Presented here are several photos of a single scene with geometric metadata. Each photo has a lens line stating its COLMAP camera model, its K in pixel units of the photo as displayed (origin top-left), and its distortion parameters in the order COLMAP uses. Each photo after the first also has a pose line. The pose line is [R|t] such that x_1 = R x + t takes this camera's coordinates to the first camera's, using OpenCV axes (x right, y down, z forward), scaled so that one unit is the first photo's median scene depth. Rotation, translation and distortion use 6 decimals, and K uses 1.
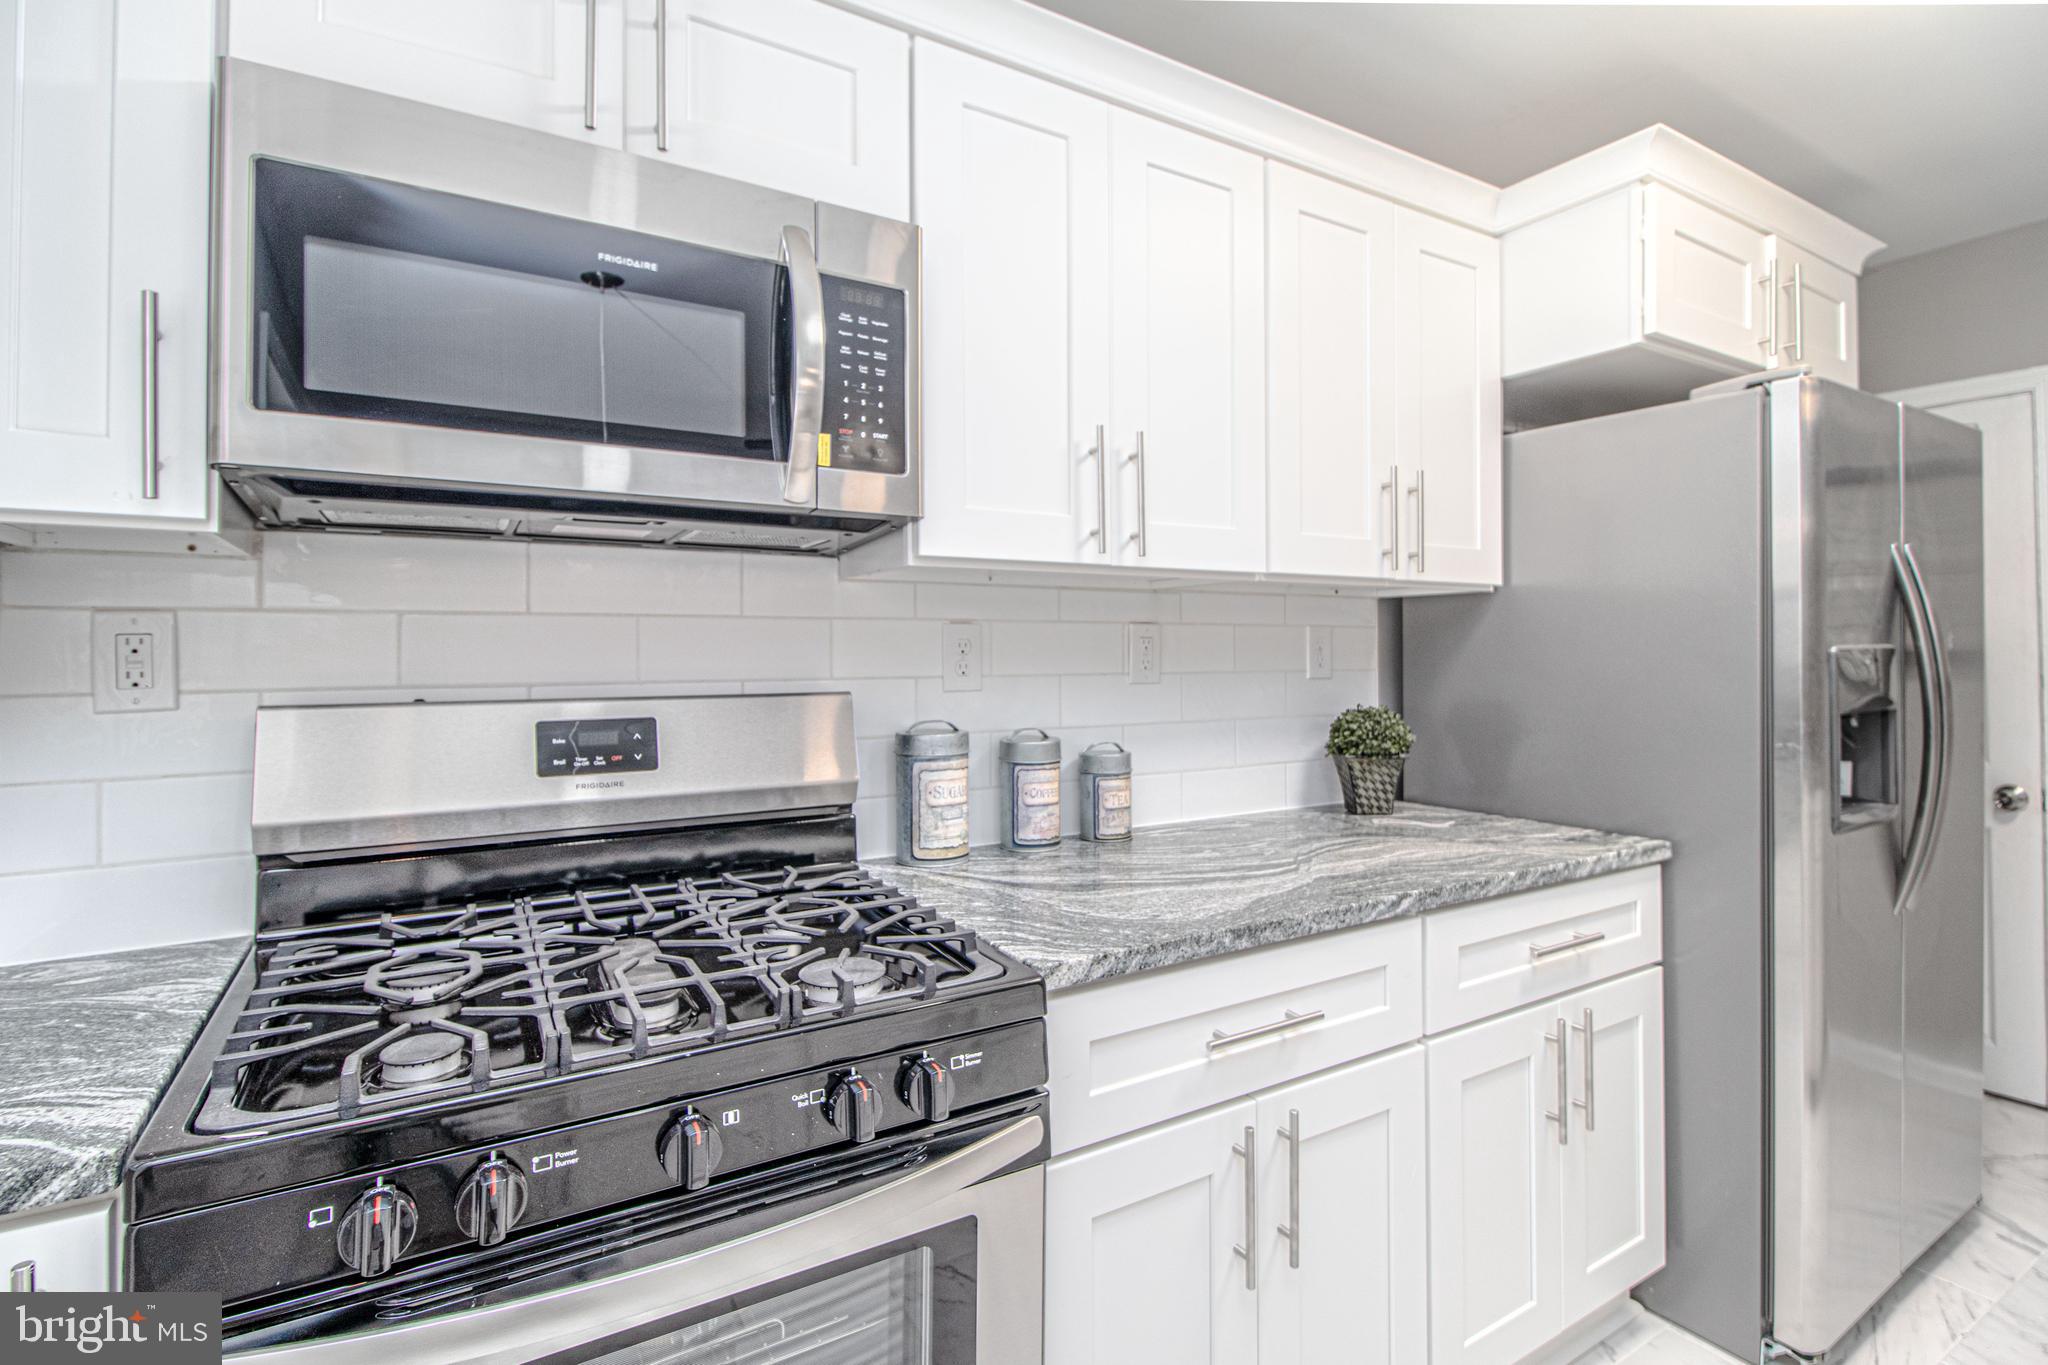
lens RADIAL K [[978.5, 0, 1008.1], [0, 978.5, 643.8], [0, 0, 1]] dist [0.002125, -0.000565]
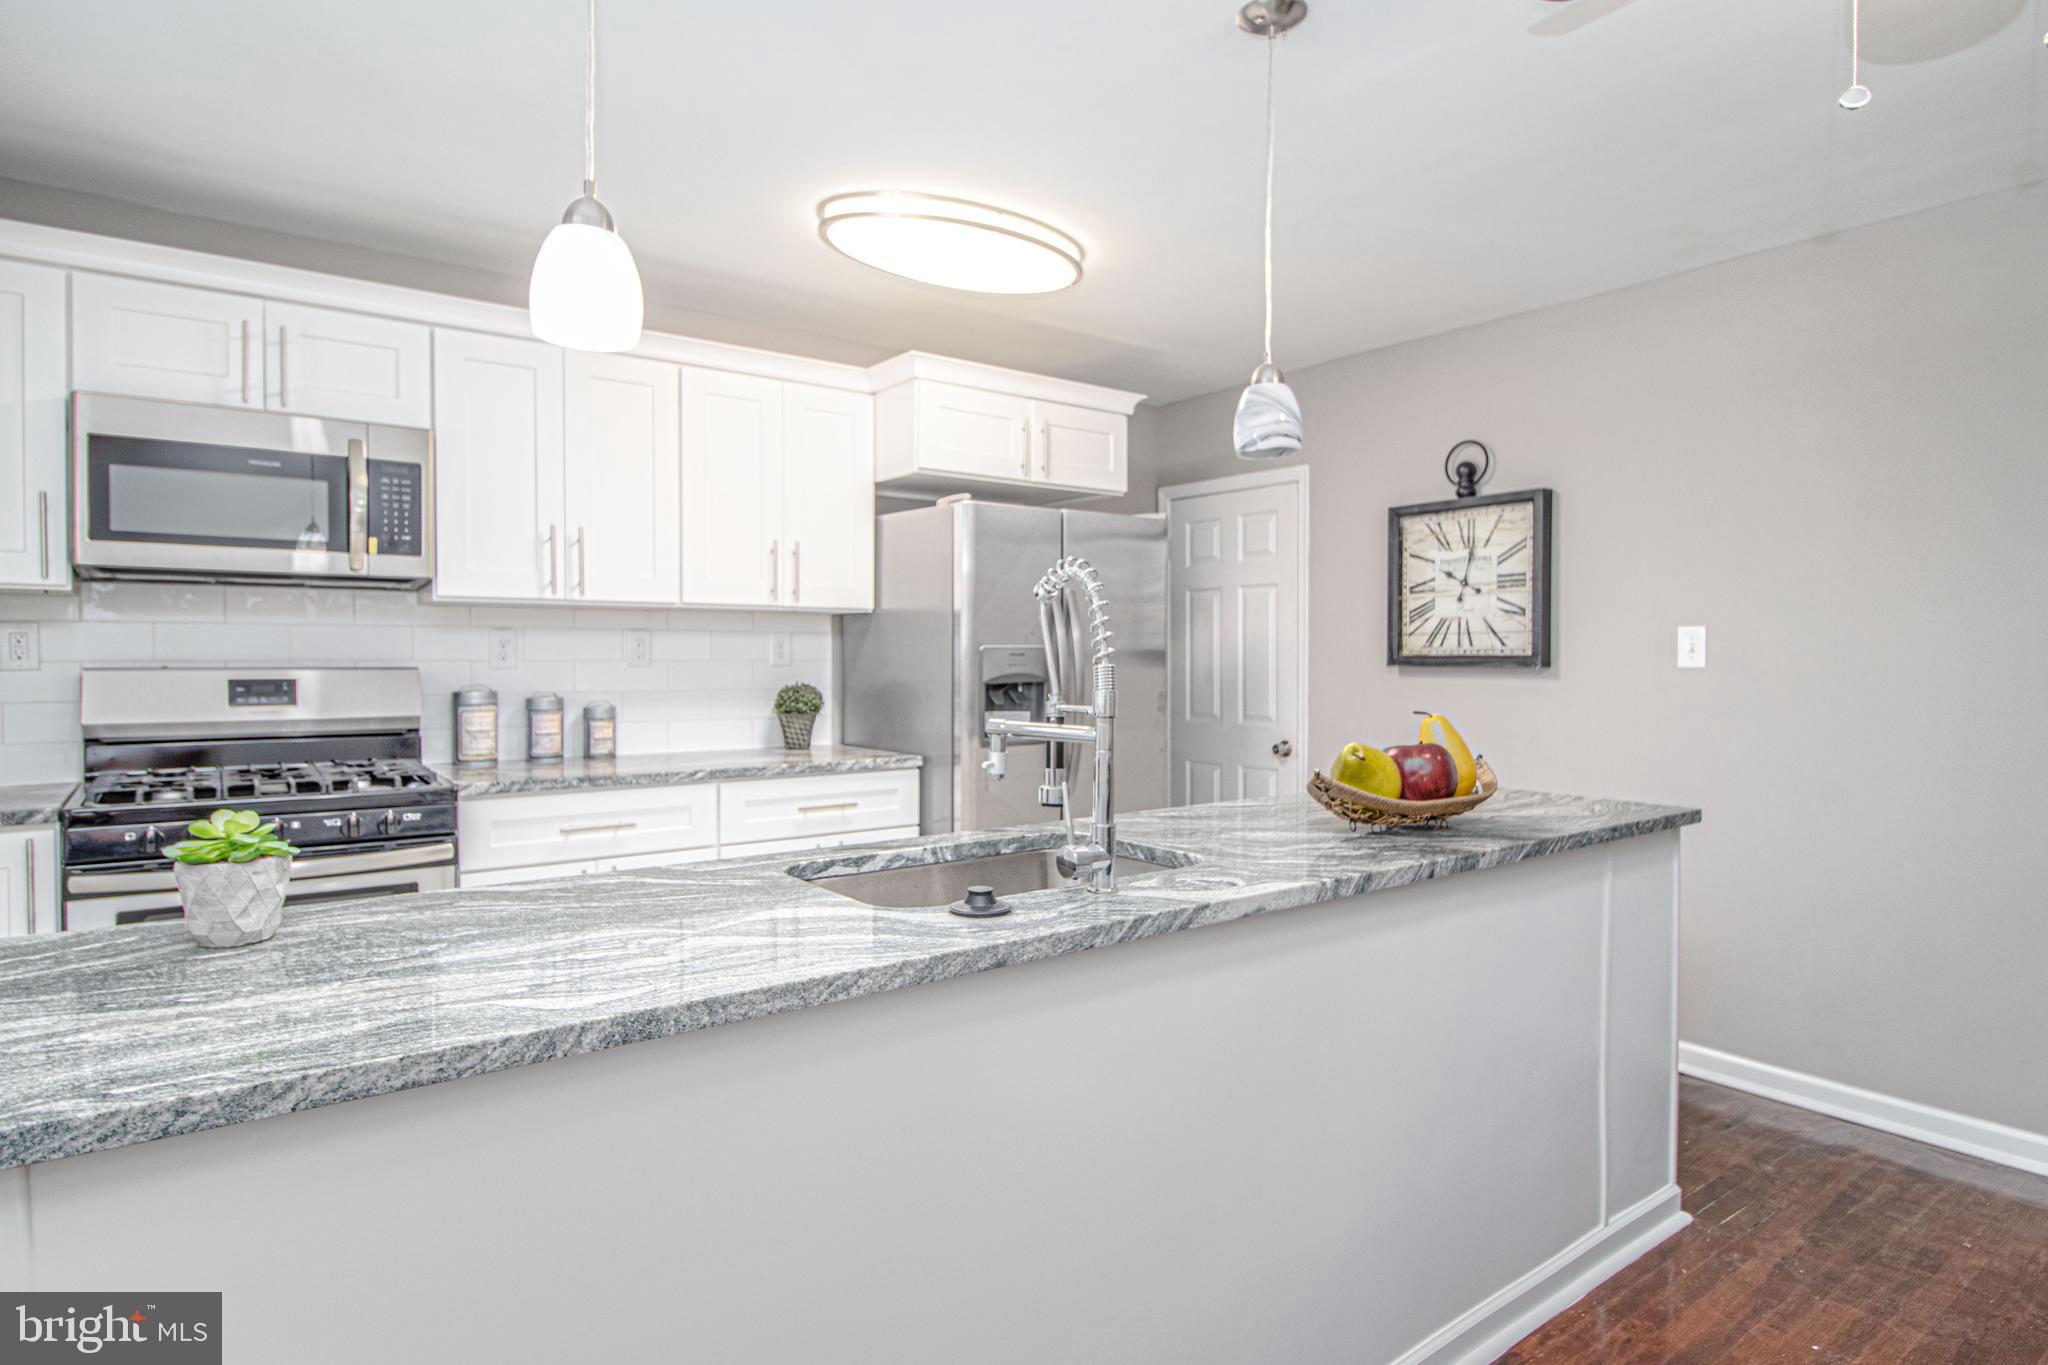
lens RADIAL K [[1122.3, 0, 1024.6], [0, 1122.3, 673.8], [0, 0, 1]] dist [-0.003596, -0.002655]
pose [[0.994532, 0.003213, 0.104379, 0.766039], [-0.005431, 0.999765, 0.020976, 0.011573], [-0.104287, -0.021428, 0.994316, -1.229071]]
